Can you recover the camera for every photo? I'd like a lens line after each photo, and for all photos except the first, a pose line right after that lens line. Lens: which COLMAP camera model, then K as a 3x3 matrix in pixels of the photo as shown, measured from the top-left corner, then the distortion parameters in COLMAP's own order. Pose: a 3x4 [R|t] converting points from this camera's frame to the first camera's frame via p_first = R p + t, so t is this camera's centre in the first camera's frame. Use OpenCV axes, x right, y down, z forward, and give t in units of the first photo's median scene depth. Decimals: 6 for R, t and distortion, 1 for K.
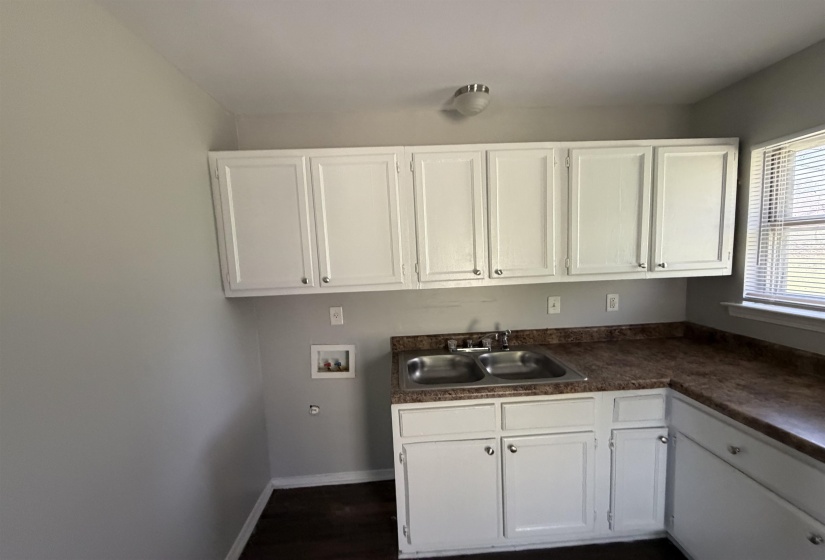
lens RADIAL K [[328.0, 0, 412.0], [0, 328.0, 293.4], [0, 0, 1]] dist [-0.001190, -0.000236]
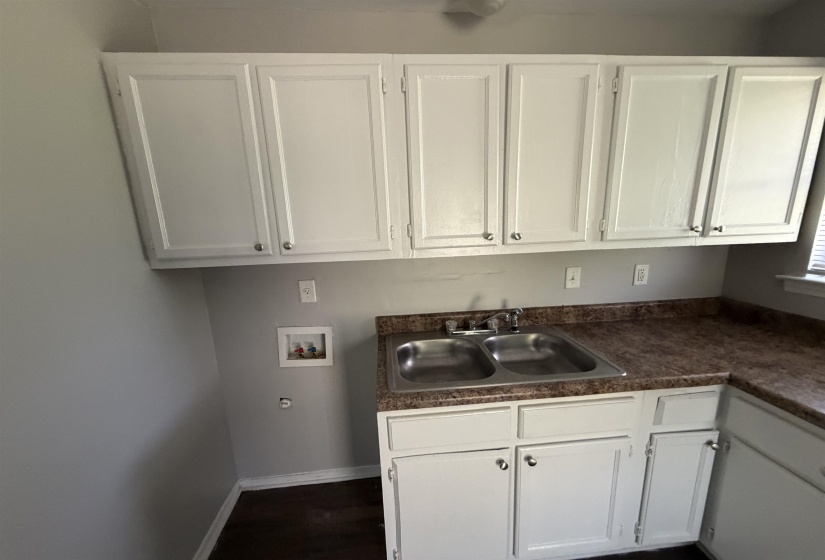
lens RADIAL K [[328.0, 0, 412.0], [0, 328.0, 293.4], [0, 0, 1]] dist [-0.001190, -0.000236]
pose [[0.999104, -0.002576, 0.042235, -0.012216], [-0.001534, 0.995285, 0.096980, -0.006145], [-0.042286, -0.096958, 0.994390, 0.231865]]
